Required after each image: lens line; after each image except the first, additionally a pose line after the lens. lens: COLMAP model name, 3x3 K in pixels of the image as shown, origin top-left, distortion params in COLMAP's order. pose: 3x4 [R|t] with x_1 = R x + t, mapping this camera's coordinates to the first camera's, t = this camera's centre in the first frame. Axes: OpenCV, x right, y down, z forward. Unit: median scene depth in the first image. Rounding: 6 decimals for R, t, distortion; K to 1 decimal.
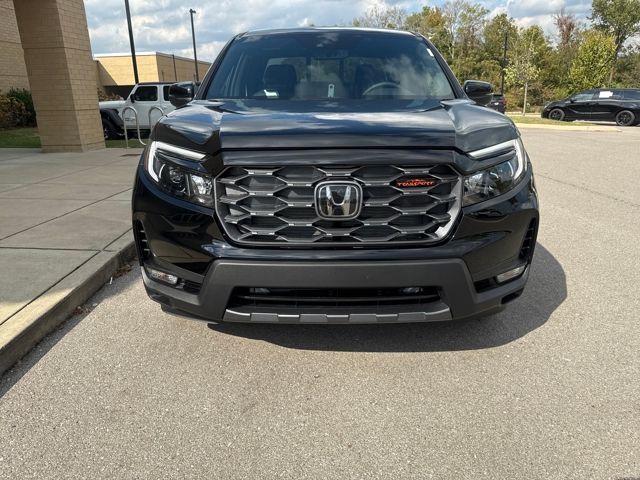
lens RADIAL K [[445.3, 0, 321.7], [0, 445.3, 240.2], [0, 0, 1]] dist [-0.004384, -0.001305]
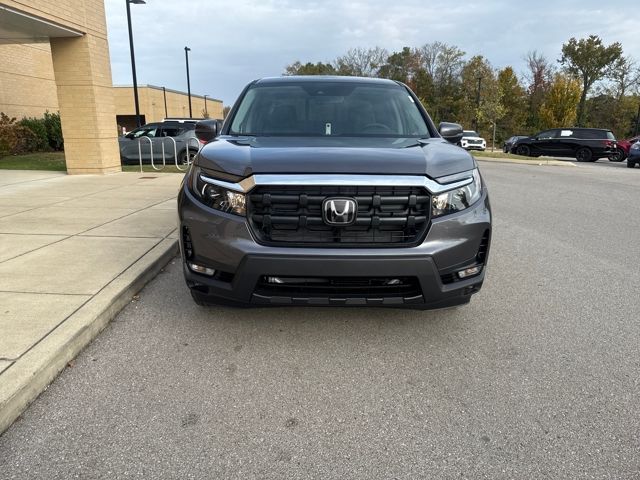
lens RADIAL K [[458.3, 0, 320.1], [0, 458.3, 240.5], [0, 0, 1]] dist [-0.000220, -0.000907]
pose [[0.999077, 0.012277, 0.041173, -0.057035], [-0.009328, 0.997428, -0.071068, 0.069955], [-0.041940, 0.070618, 0.996621, -0.274478]]
